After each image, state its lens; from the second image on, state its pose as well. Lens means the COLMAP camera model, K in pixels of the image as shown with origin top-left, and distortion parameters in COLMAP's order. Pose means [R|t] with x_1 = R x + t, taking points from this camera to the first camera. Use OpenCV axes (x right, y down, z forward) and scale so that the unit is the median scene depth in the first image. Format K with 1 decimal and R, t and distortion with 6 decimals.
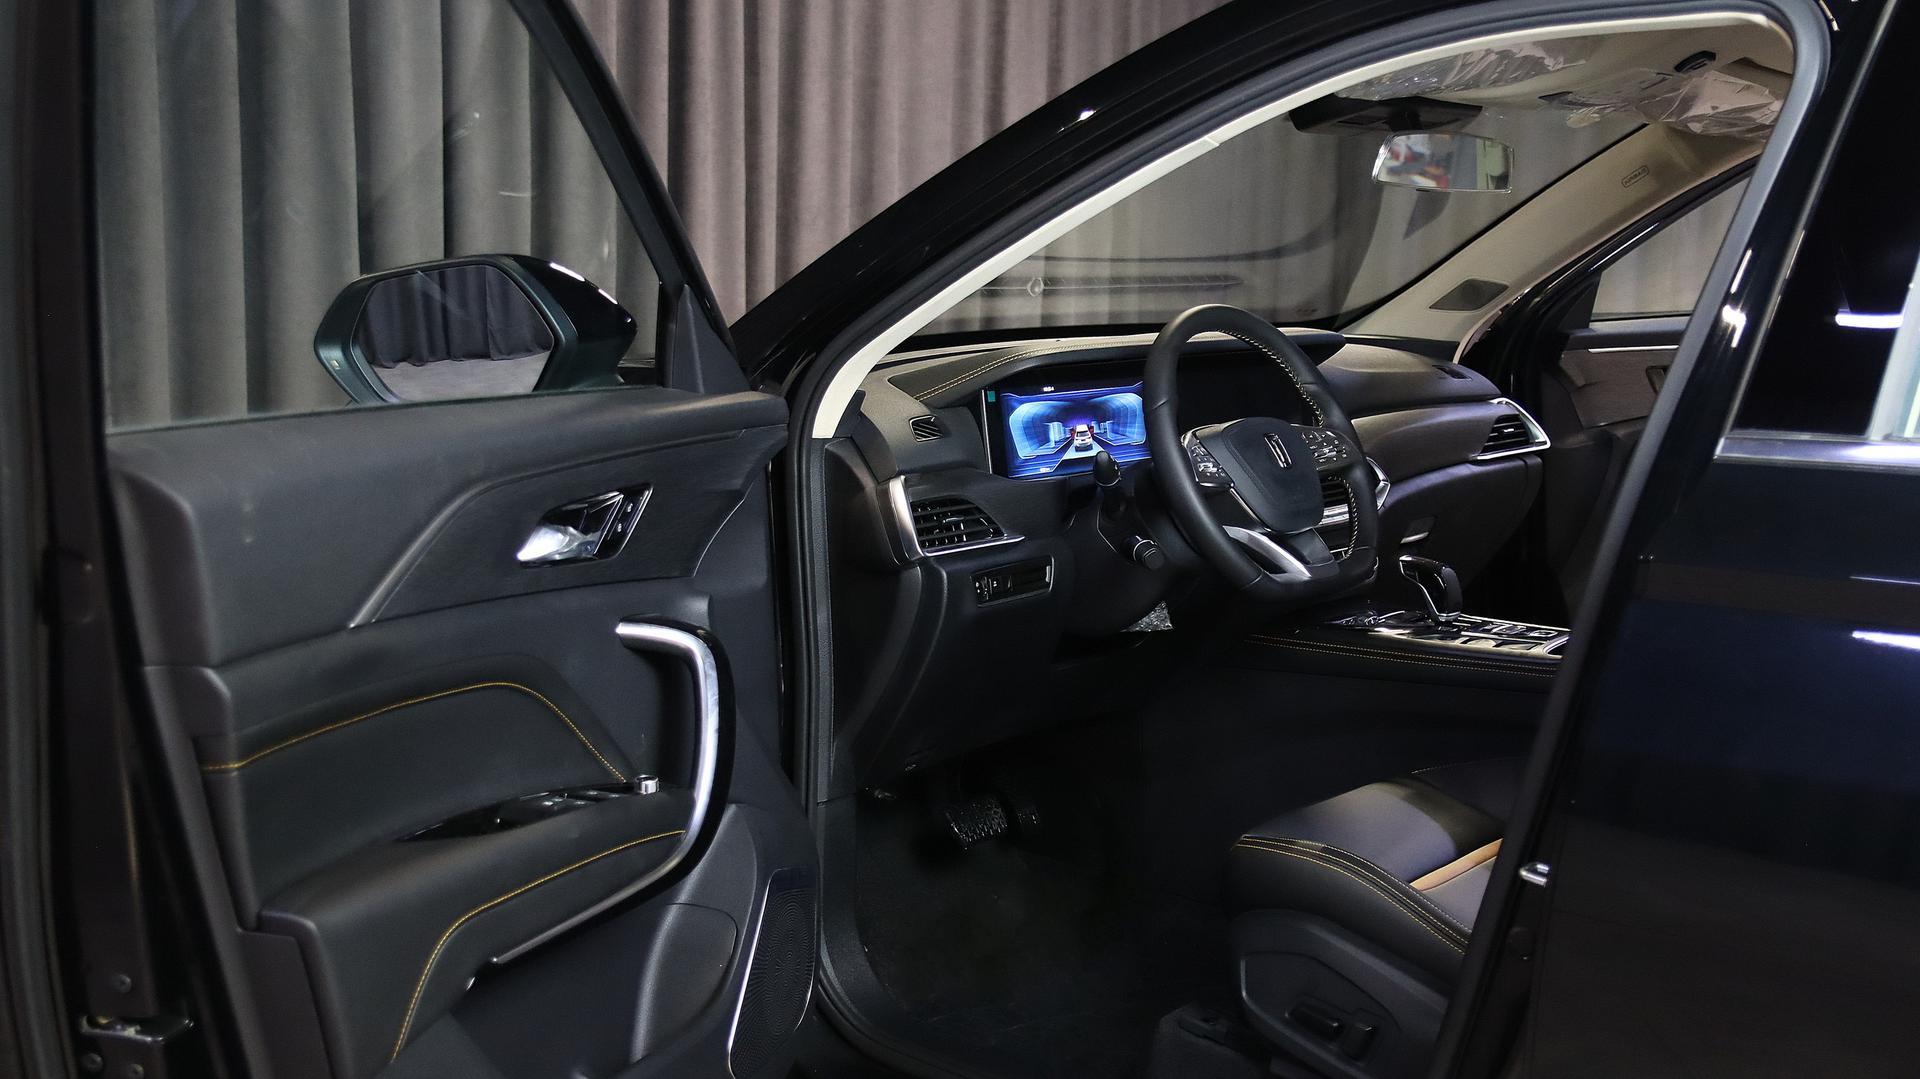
lens RADIAL K [[2075.3, 0, 961.2], [0, 2075.3, 538.2], [0, 0, 1]] dist [0.000183, 0.000000]
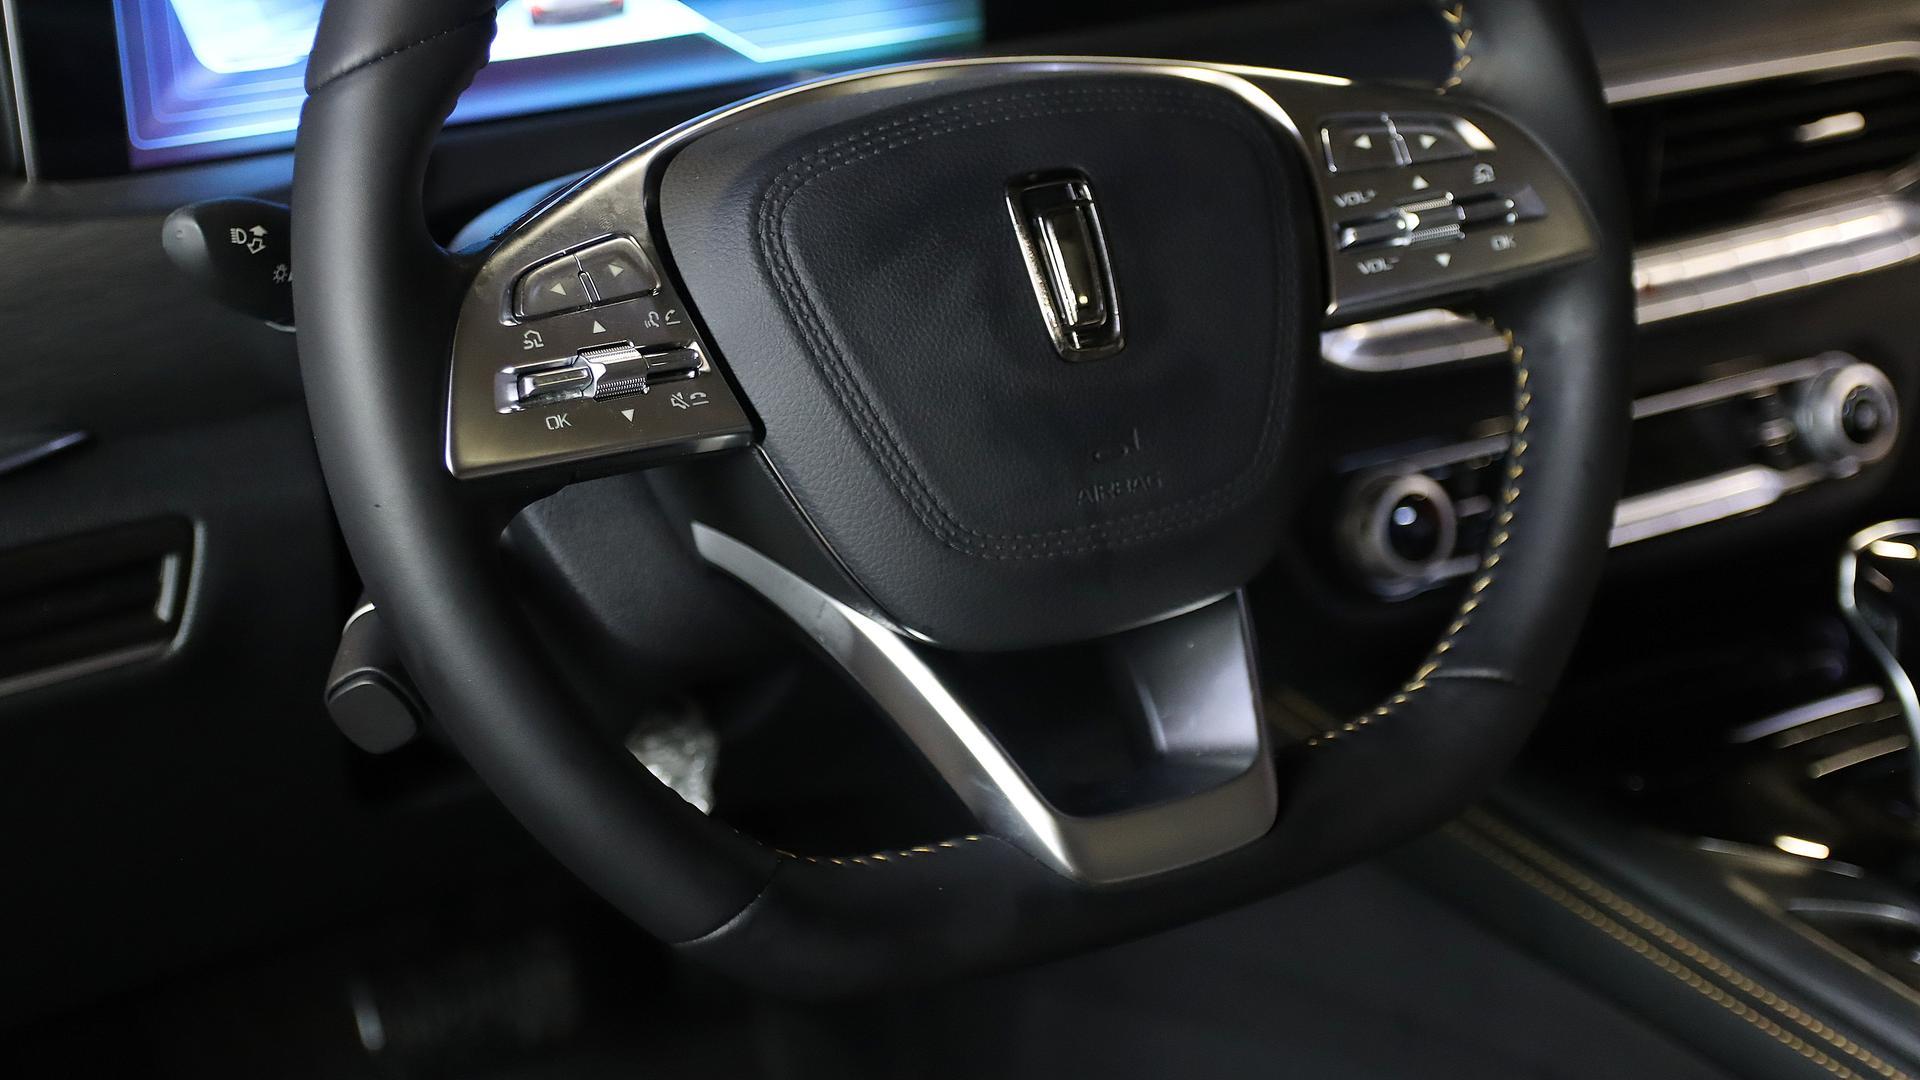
lens RADIAL K [[3445.9, 0, 959.2], [0, 3445.9, 543.7], [0, 0, 1]] dist [0.148913, 0.000000]
pose [[0.955243, 0.166684, -0.244393, 0.218291], [-0.088320, 0.949161, 0.302148, -0.114353], [0.282331, -0.267040, 0.921400, 0.596431]]
